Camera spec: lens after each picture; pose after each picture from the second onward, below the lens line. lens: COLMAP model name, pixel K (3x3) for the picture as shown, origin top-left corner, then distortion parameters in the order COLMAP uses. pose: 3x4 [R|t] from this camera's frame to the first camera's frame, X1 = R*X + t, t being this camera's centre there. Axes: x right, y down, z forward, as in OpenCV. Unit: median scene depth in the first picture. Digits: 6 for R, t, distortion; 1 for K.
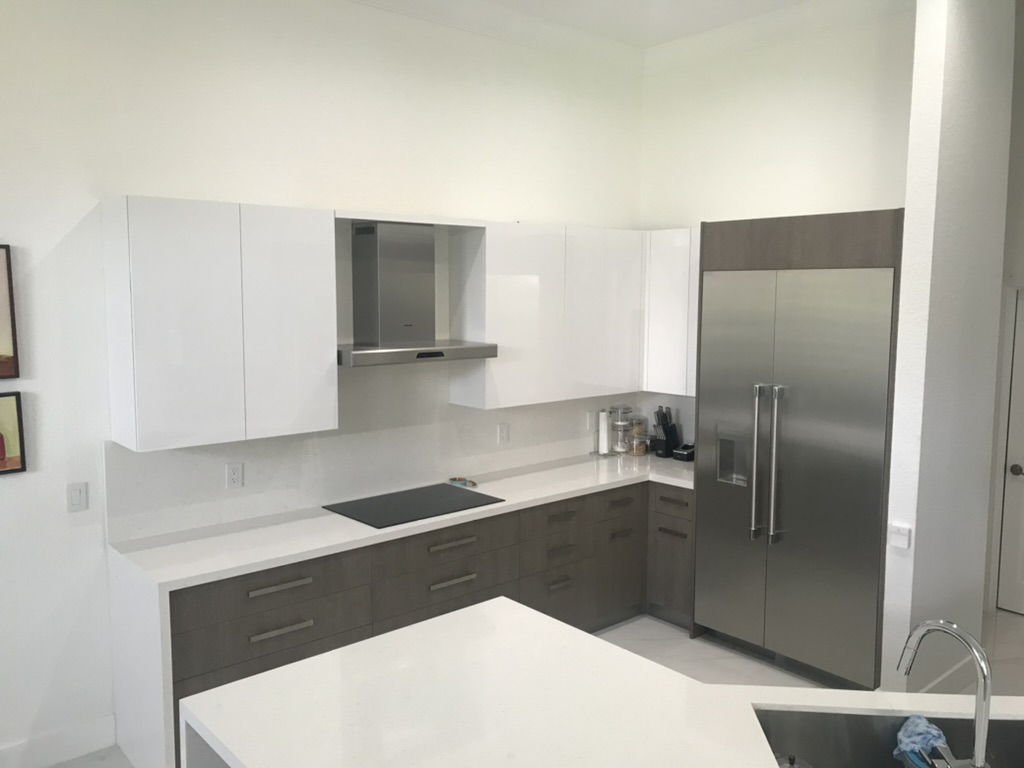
lens RADIAL K [[822.0, 0, 512.0], [0, 822.0, 384.0], [0, 0, 1]] dist [0.083062, -0.107175]
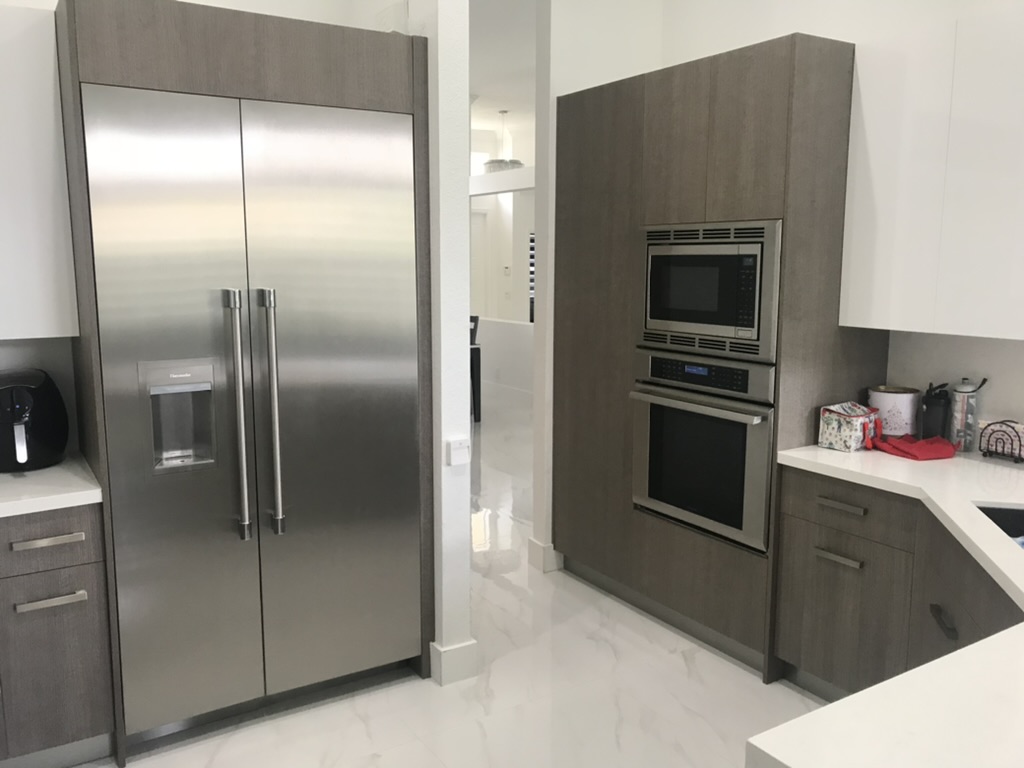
lens RADIAL K [[822.0, 0, 512.0], [0, 822.0, 384.0], [0, 0, 1]] dist [0.083062, -0.107175]
pose [[0.155395, -0.150229, 0.976363, -0.275961], [0.114923, 0.984407, 0.133176, 0.011694], [-0.981145, 0.091512, 0.170236, 0.696525]]
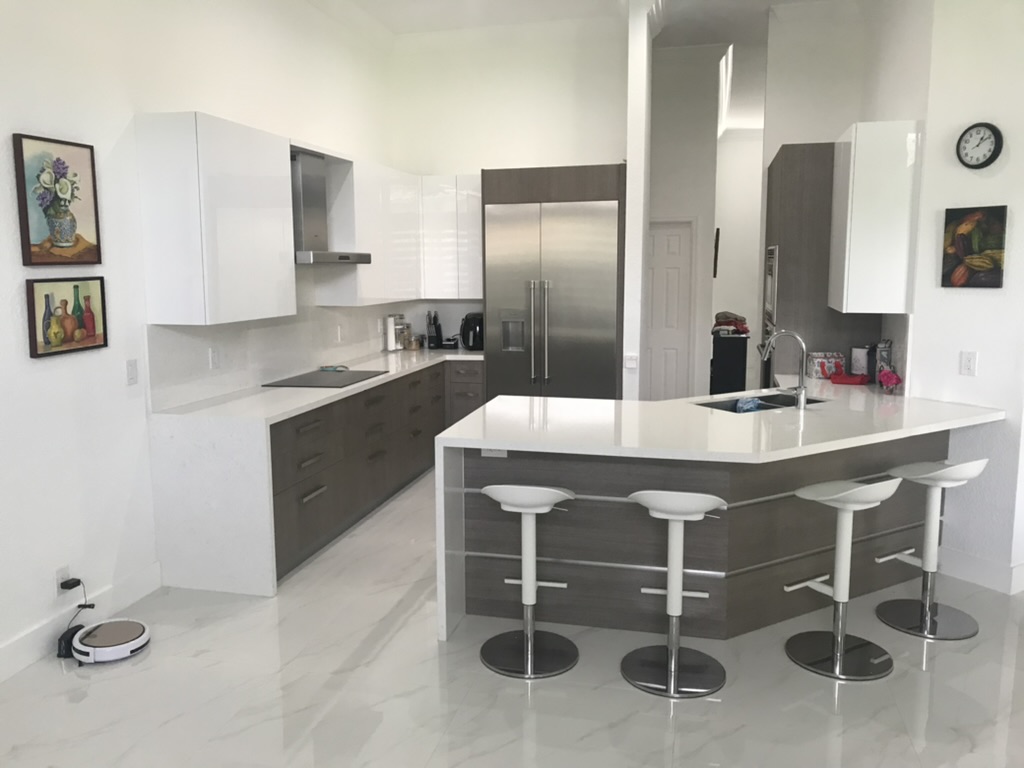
lens RADIAL K [[822.0, 0, 512.0], [0, 822.0, 384.0], [0, 0, 1]] dist [0.083062, -0.107175]
pose [[0.813752, -0.093707, 0.573608, -0.604534], [0.076884, 0.995600, 0.053573, 0.104581], [-0.576104, 0.000507, 0.817376, -0.199239]]
